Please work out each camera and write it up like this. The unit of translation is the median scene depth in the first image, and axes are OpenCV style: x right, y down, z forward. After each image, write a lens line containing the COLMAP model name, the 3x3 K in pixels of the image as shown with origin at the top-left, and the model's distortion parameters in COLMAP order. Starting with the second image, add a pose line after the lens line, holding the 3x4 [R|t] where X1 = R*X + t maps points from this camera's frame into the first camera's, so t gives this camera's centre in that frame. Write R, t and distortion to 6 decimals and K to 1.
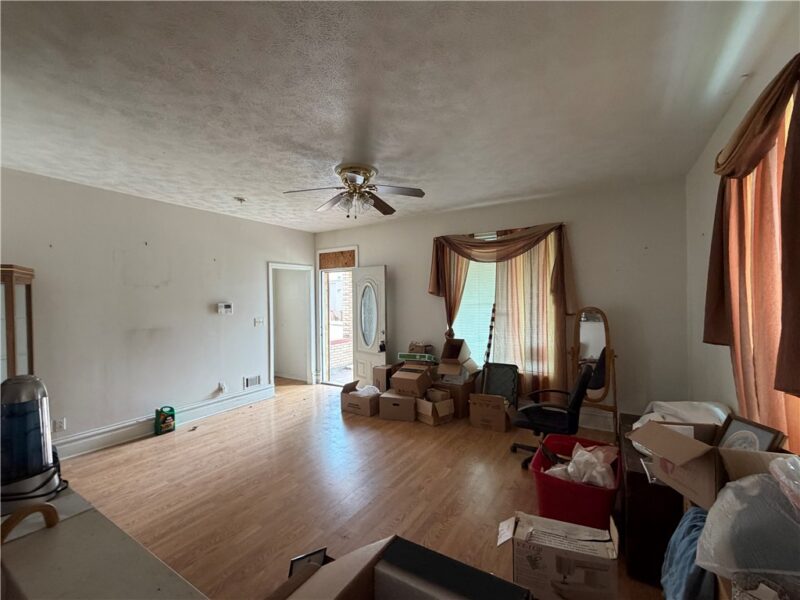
lens RADIAL K [[346.3, 0, 397.9], [0, 346.3, 301.8], [0, 0, 1]] dist [0.002967, -0.000098]
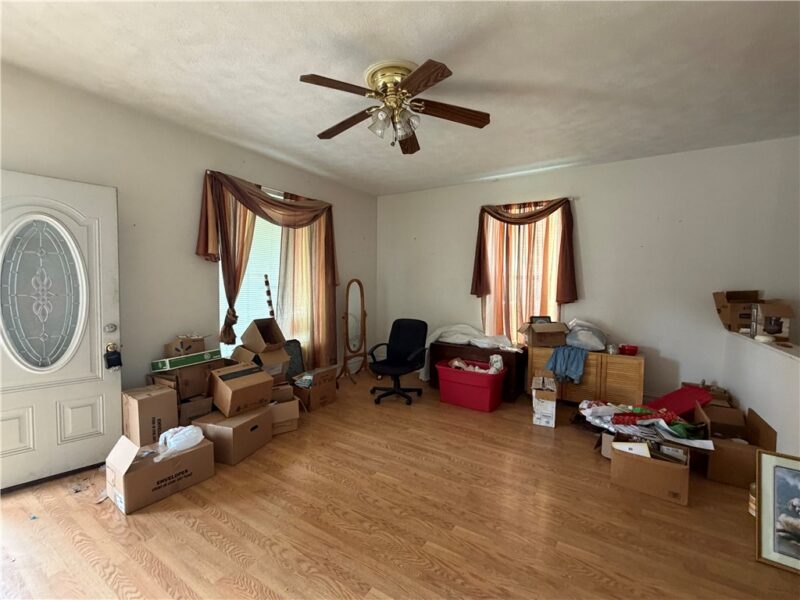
lens RADIAL K [[346.3, 0, 397.9], [0, 346.3, 301.8], [0, 0, 1]] dist [0.002967, -0.000098]
pose [[0.019581, -0.043602, 0.998857, -0.605273], [-0.001087, 0.999047, 0.043632, 0.036361], [-0.999808, -0.001940, 0.019515, 0.700527]]
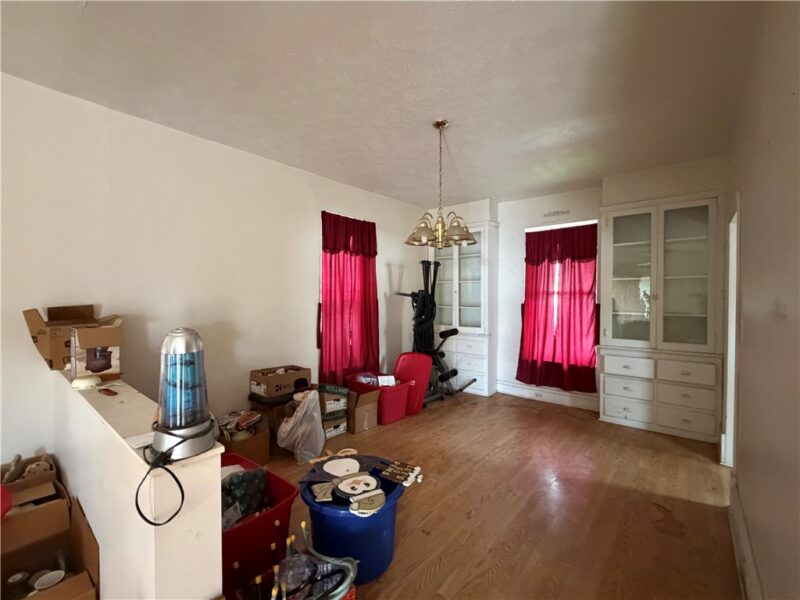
lens RADIAL K [[346.3, 0, 397.9], [0, 346.3, 301.8], [0, 0, 1]] dist [0.002967, -0.000098]
pose [[-0.989061, 0.000584, 0.147507, -0.400900], [0.004391, 0.999666, 0.025480, 0.027004], [-0.147442, 0.025849, -0.988733, 0.412412]]
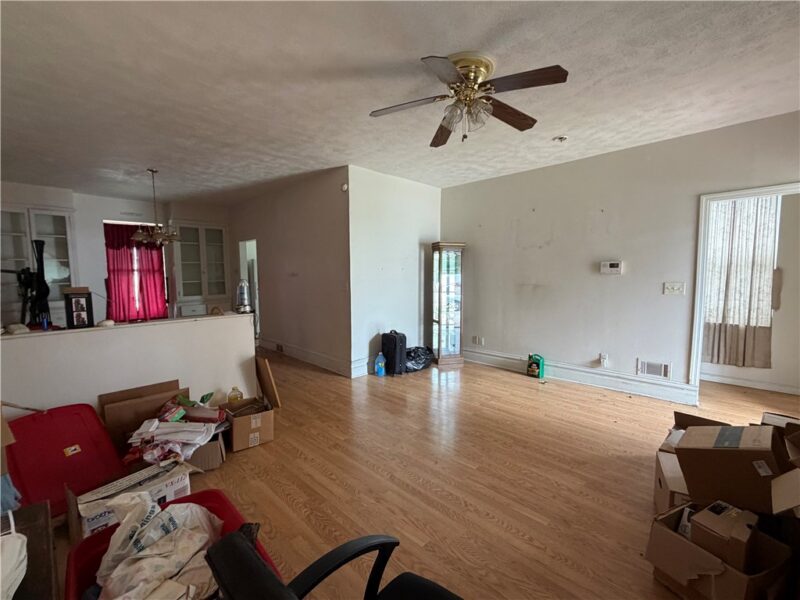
lens RADIAL K [[346.3, 0, 397.9], [0, 346.3, 301.8], [0, 0, 1]] dist [0.002967, -0.000098]
pose [[-0.227902, 0.090014, -0.969514, 0.460936], [-0.000122, 0.995715, 0.092475, 0.025654], [0.973684, 0.021194, -0.226914, 0.743485]]
